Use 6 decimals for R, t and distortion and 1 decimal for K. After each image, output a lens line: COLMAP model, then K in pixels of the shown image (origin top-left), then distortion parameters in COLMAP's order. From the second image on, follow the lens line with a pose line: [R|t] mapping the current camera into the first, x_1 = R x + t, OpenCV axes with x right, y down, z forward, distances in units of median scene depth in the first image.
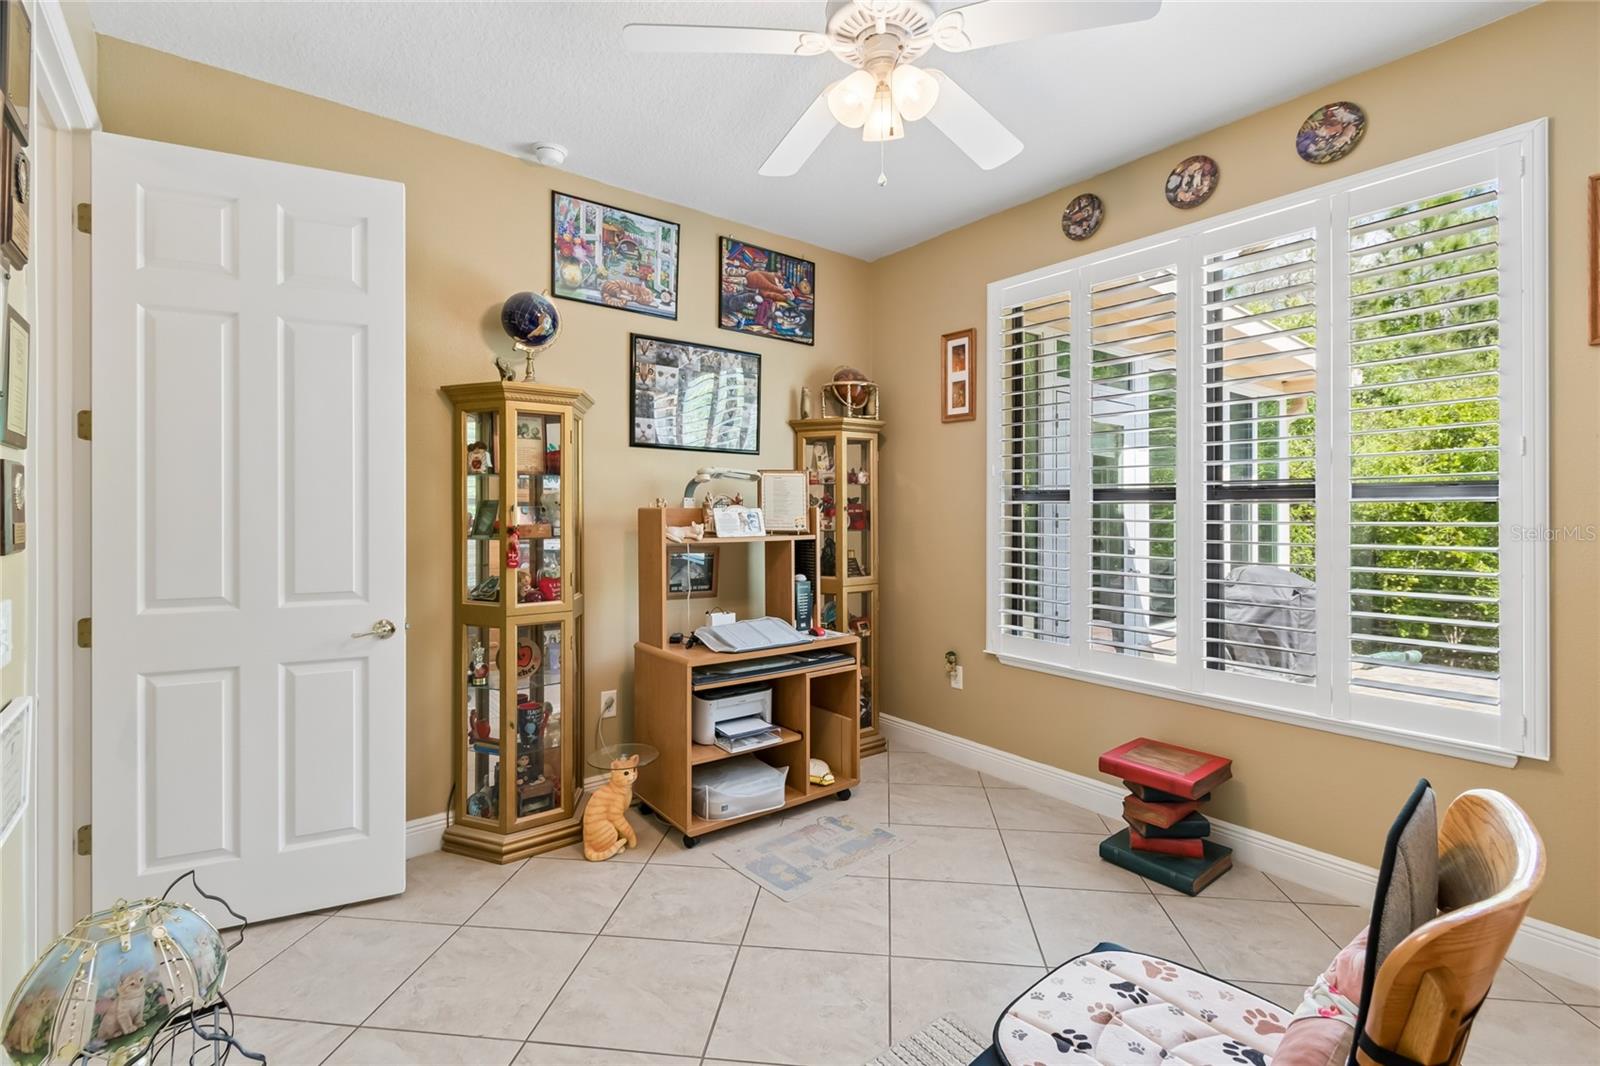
lens RADIAL K [[720.0, 0, 806.3], [0, 720.0, 510.2], [0, 0, 1]] dist [0.005600, -0.000791]
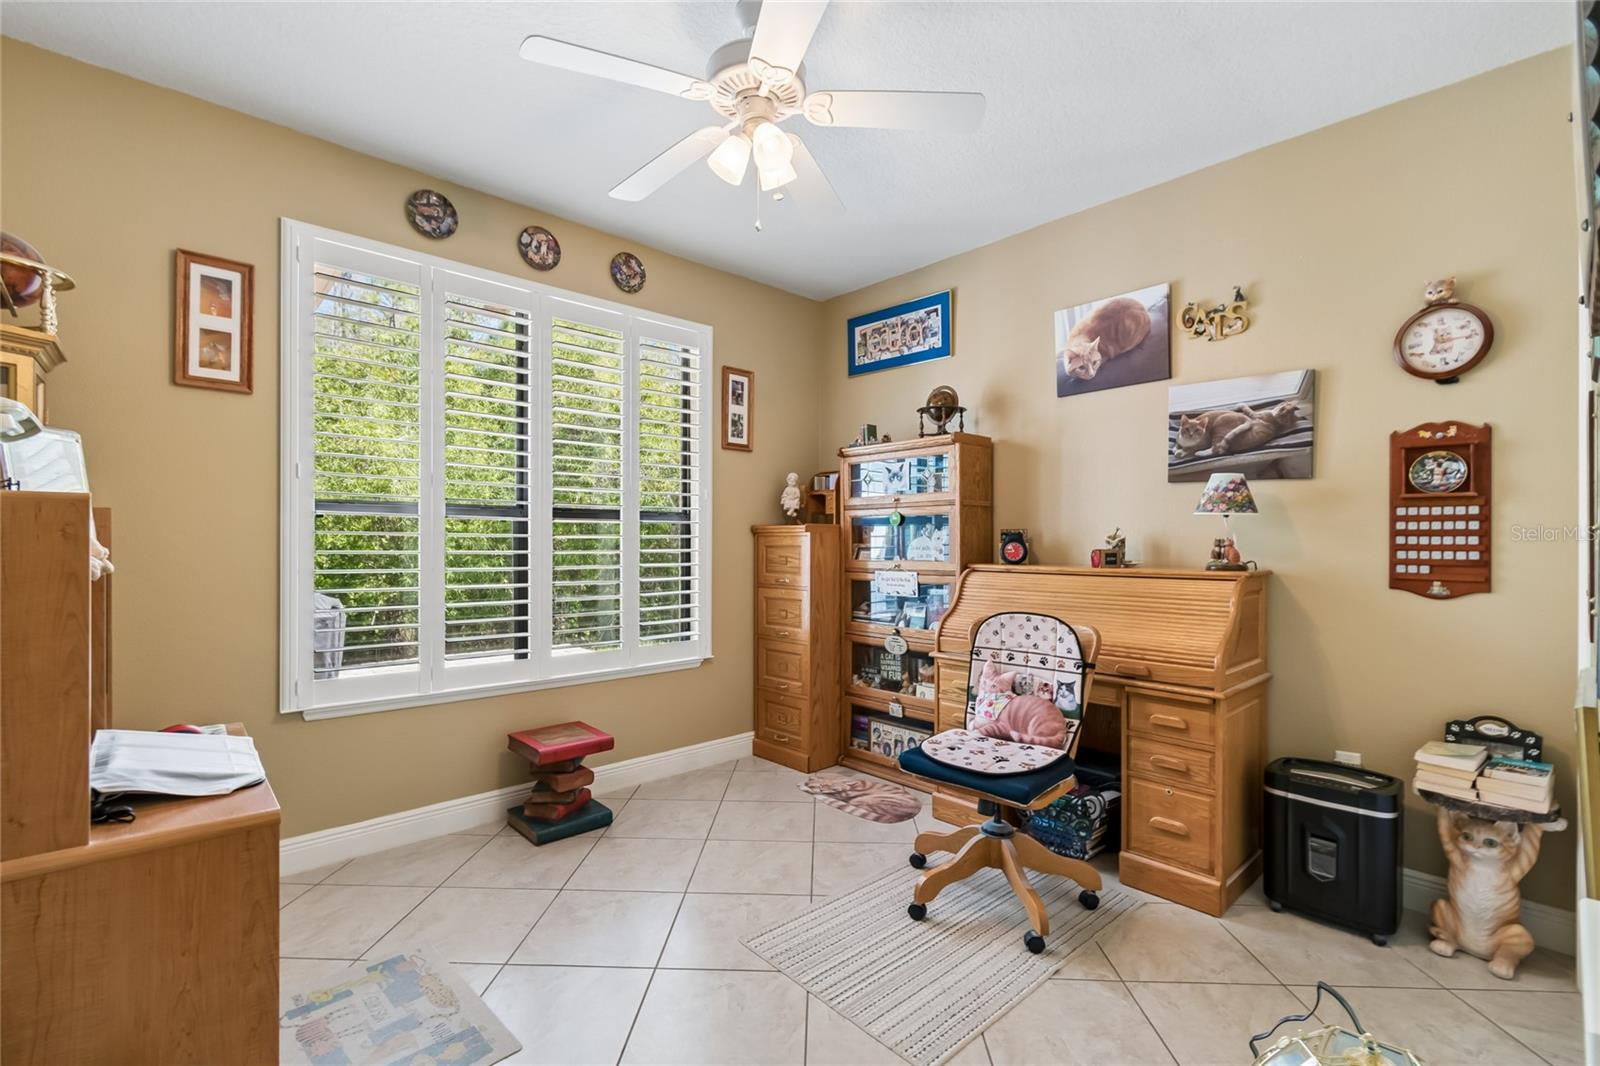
lens RADIAL K [[720.0, 0, 799.9], [0, 720.0, 537.6], [0, 0, 1]] dist [0.005600, -0.000791]
pose [[-0.084295, 0.001338, 0.996440, -0.645627], [-0.005878, 0.999981, -0.001840, 0.017692], [-0.996424, -0.006012, -0.084285, 0.641205]]
